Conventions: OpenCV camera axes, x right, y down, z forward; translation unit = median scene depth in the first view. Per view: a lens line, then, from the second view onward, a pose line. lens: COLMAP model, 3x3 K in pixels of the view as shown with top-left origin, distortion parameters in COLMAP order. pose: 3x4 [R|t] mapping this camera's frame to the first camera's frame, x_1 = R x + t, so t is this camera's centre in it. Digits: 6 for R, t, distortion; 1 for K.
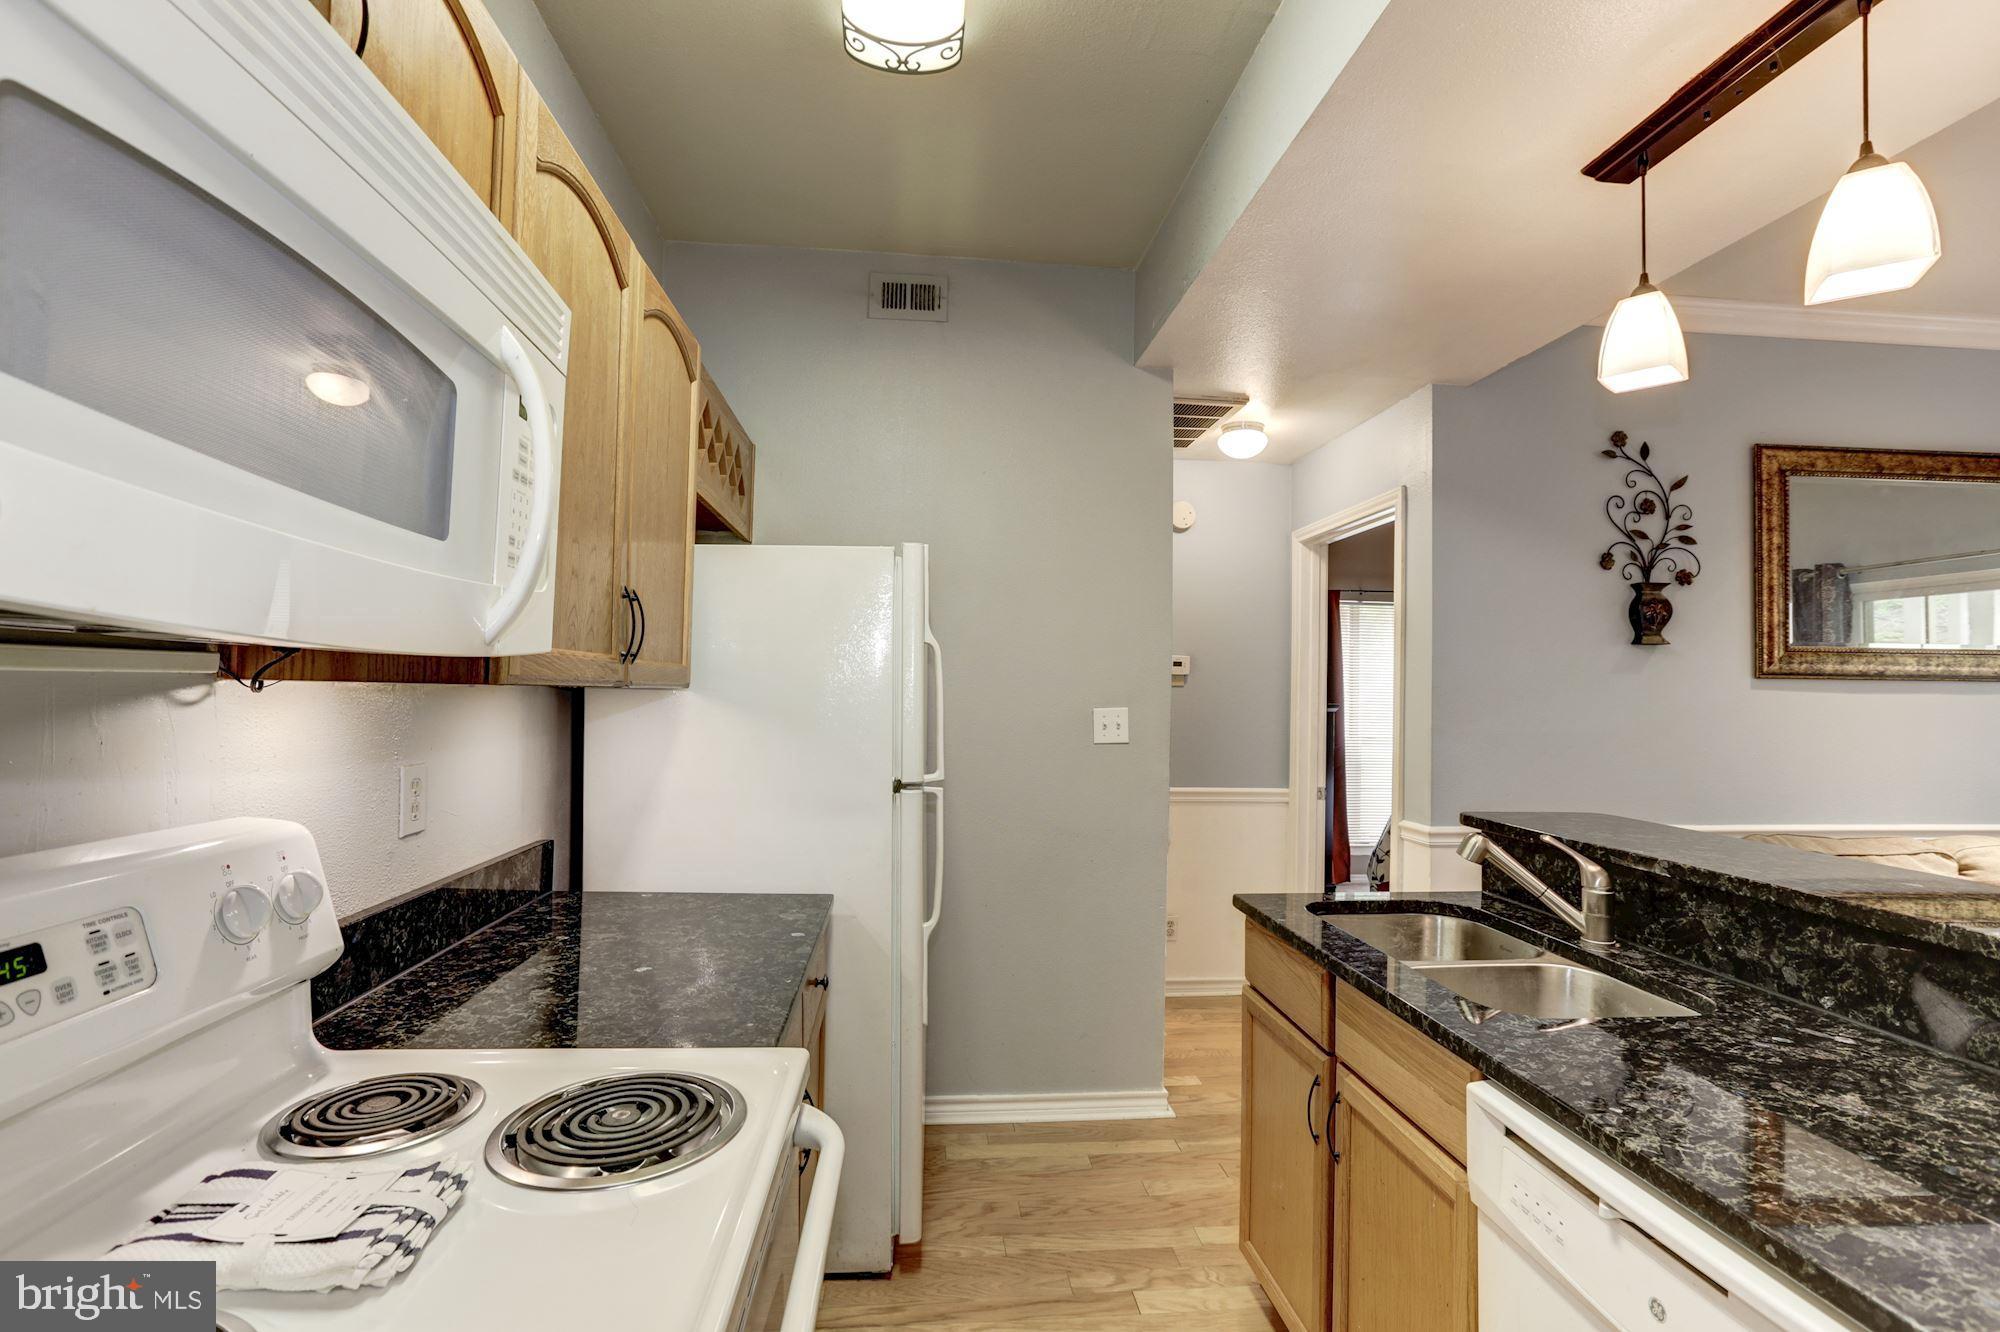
lens RADIAL K [[909.4, 0, 996.0], [0, 909.4, 674.9], [0, 0, 1]] dist [-0.038169, 0.019575]
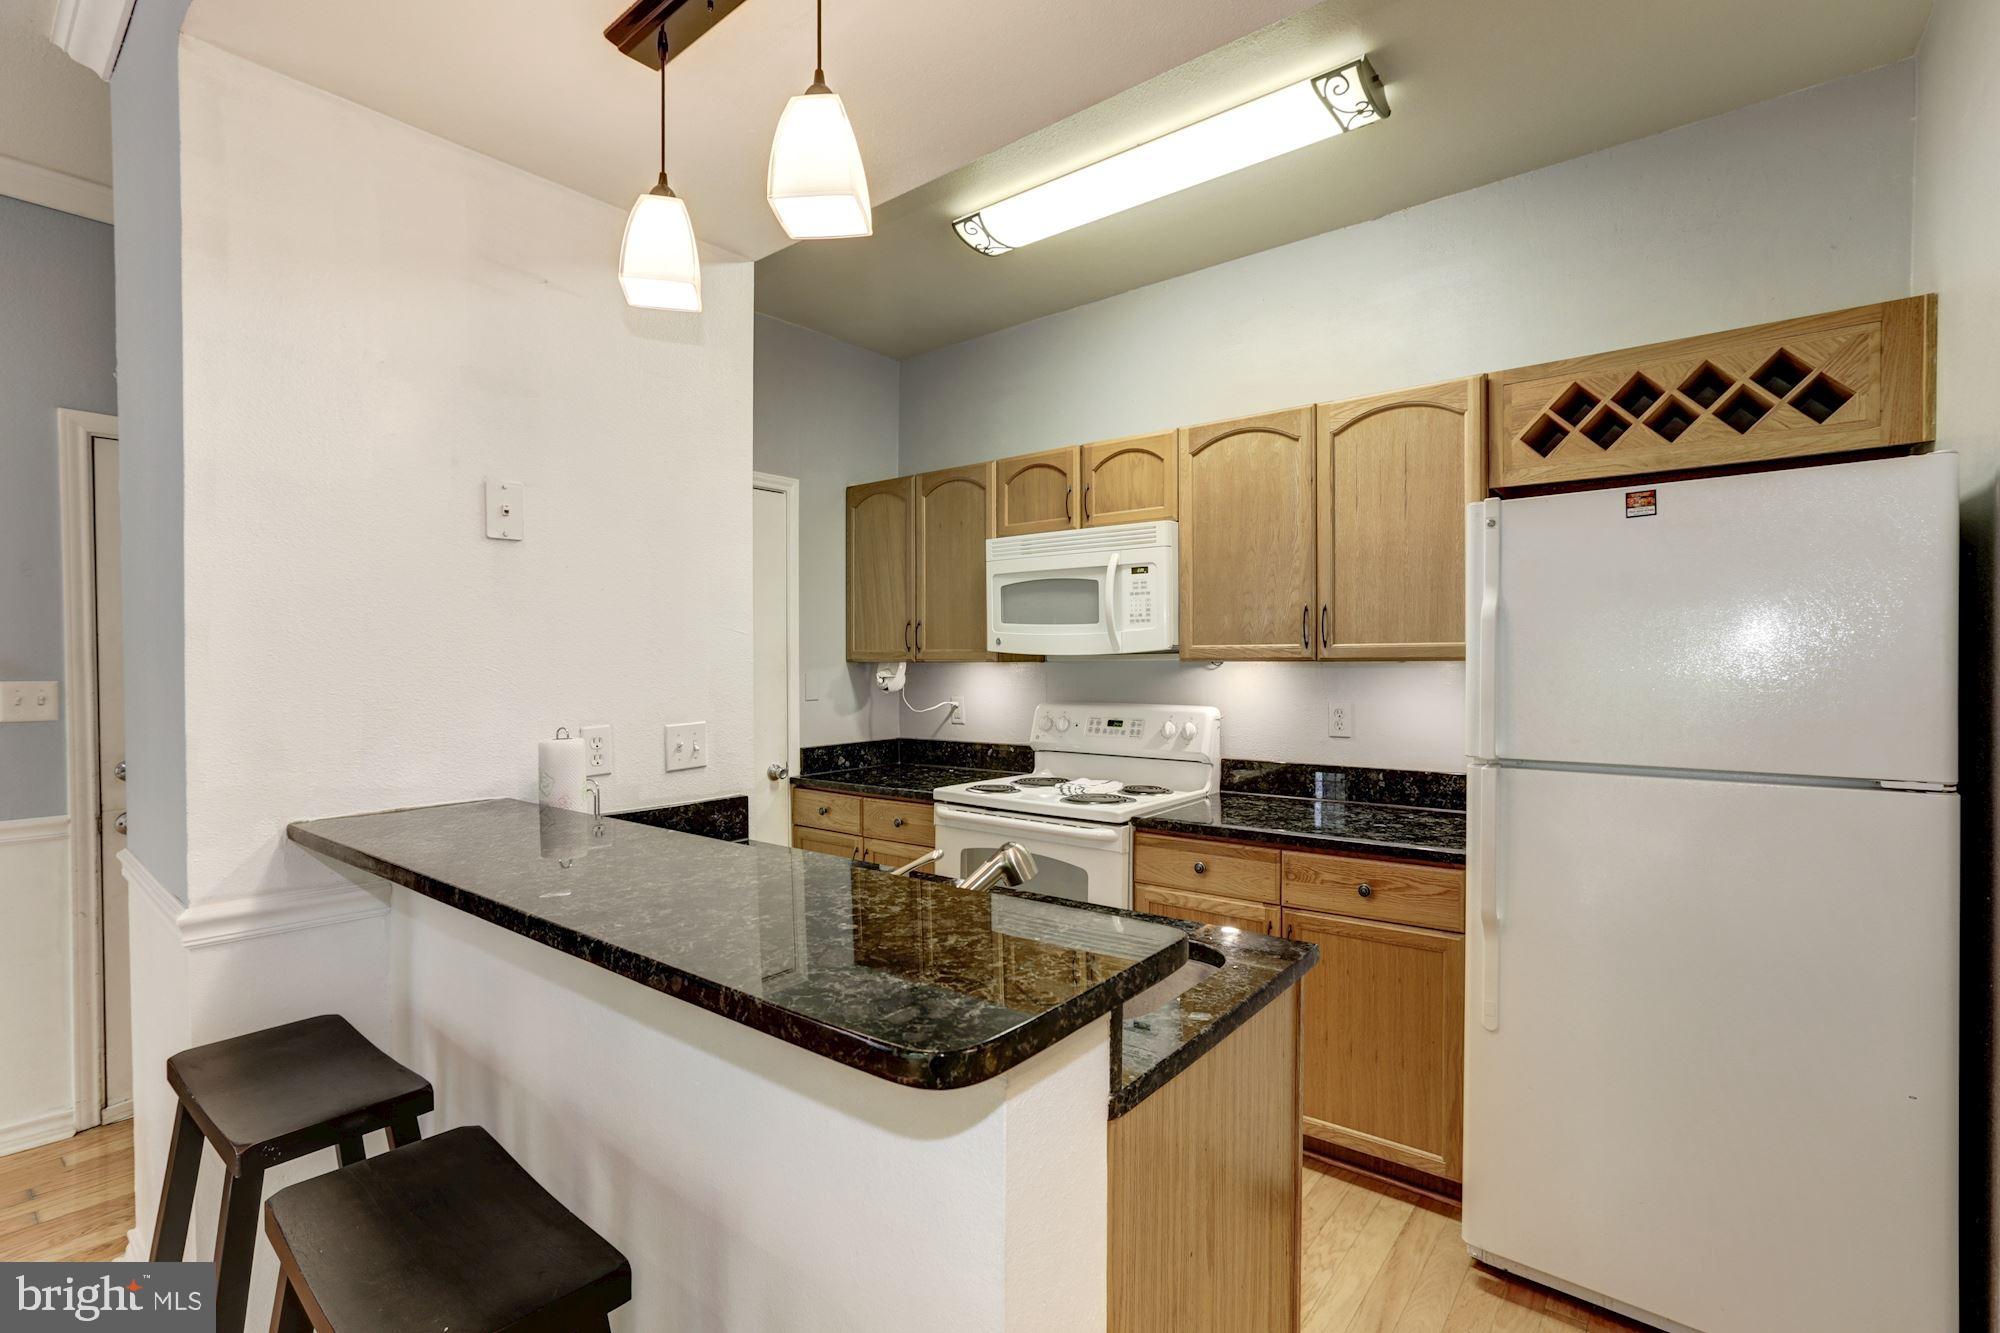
lens RADIAL K [[927.9, 0, 991.3], [0, 927.9, 673.0], [0, 0, 1]] dist [-0.036859, 0.028225]
pose [[-0.697526, -0.005388, -0.716540, 0.947792], [0.006398, 0.999885, -0.013747, 0.040878], [0.716531, -0.014173, -0.697411, 1.305929]]
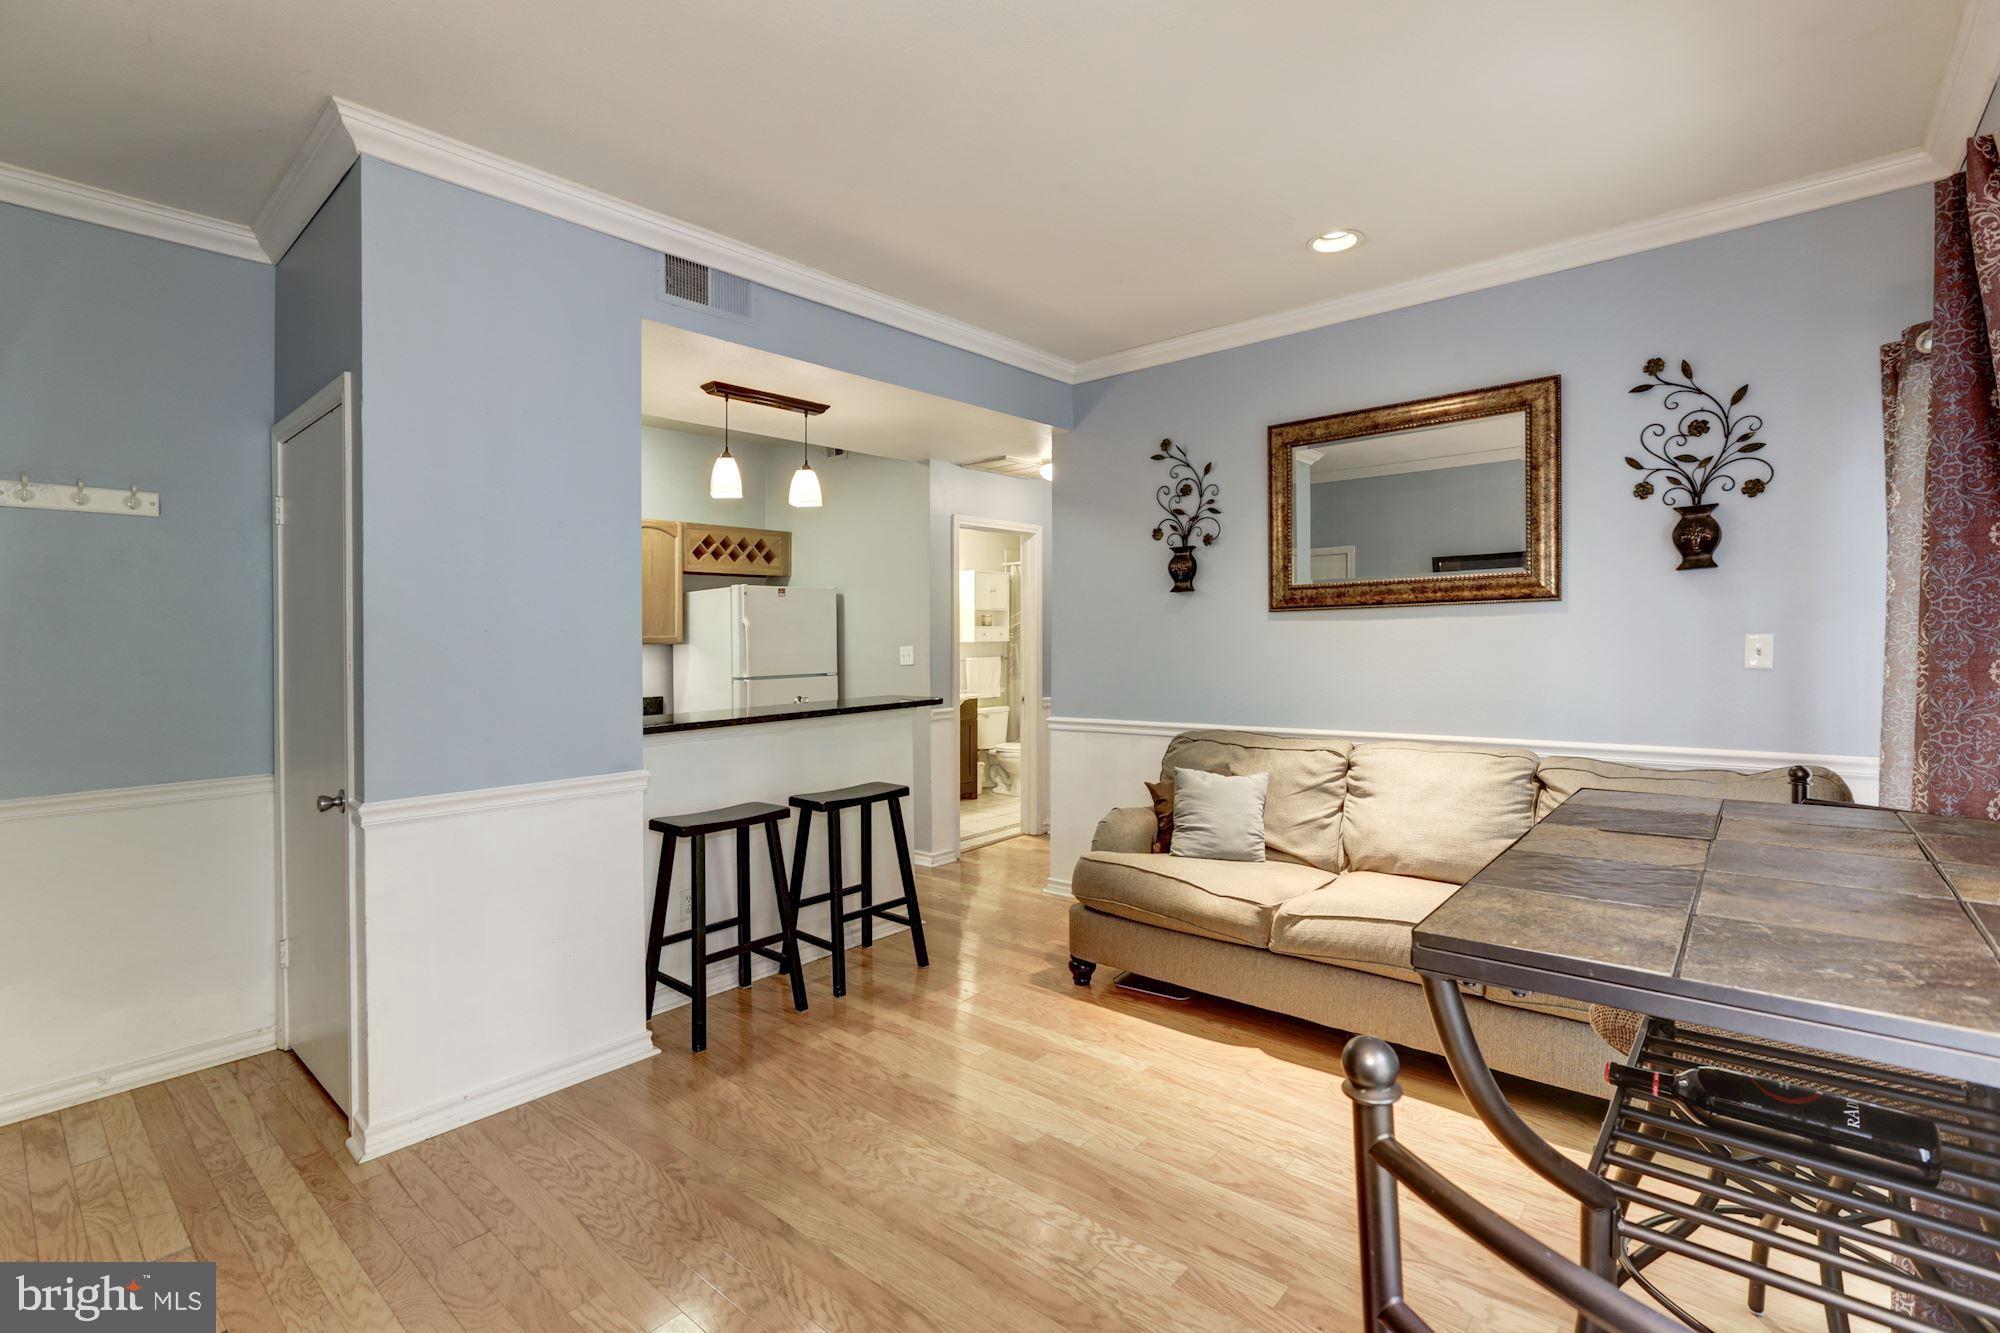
lens RADIAL K [[904.4, 0, 993.5], [0, 904.4, 647.5], [0, 0, 1]] dist [-0.038185, 0.019077]
pose [[0.692475, -0.020977, -0.721137, 2.253429], [0.040557, 0.999128, 0.009881, 0.037546], [0.720301, -0.036090, 0.692722, -0.249029]]
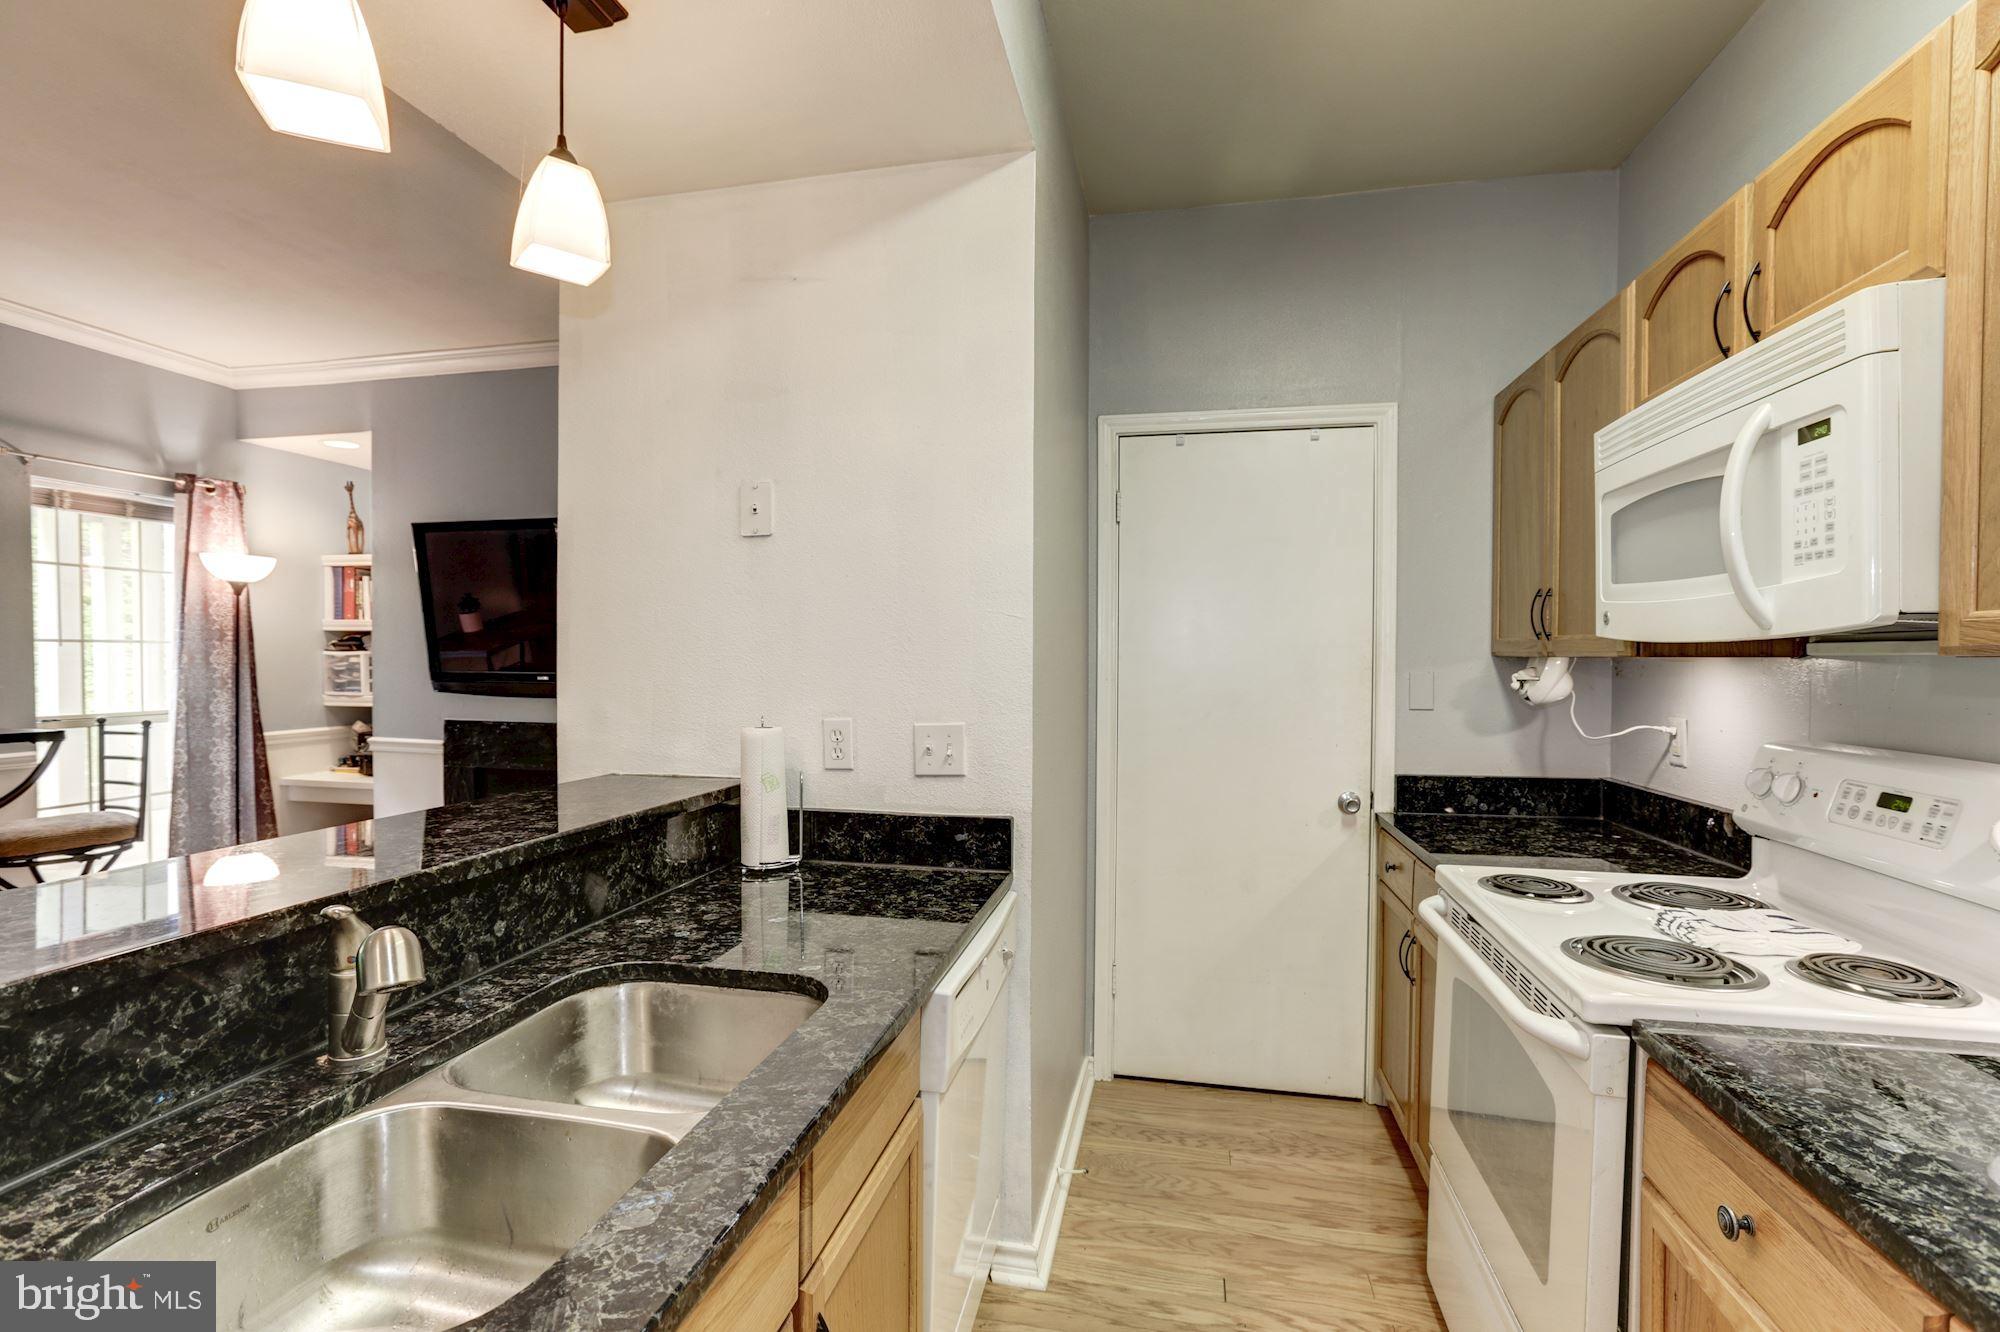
lens RADIAL K [[909.4, 0, 996.0], [0, 909.4, 674.9], [0, 0, 1]] dist [-0.038169, 0.019575]
pose [[-0.954934, -0.025433, 0.295728, 0.078833], [-0.024855, 0.999675, 0.005712, 0.026241], [-0.295777, -0.001895, -0.955255, 1.161649]]
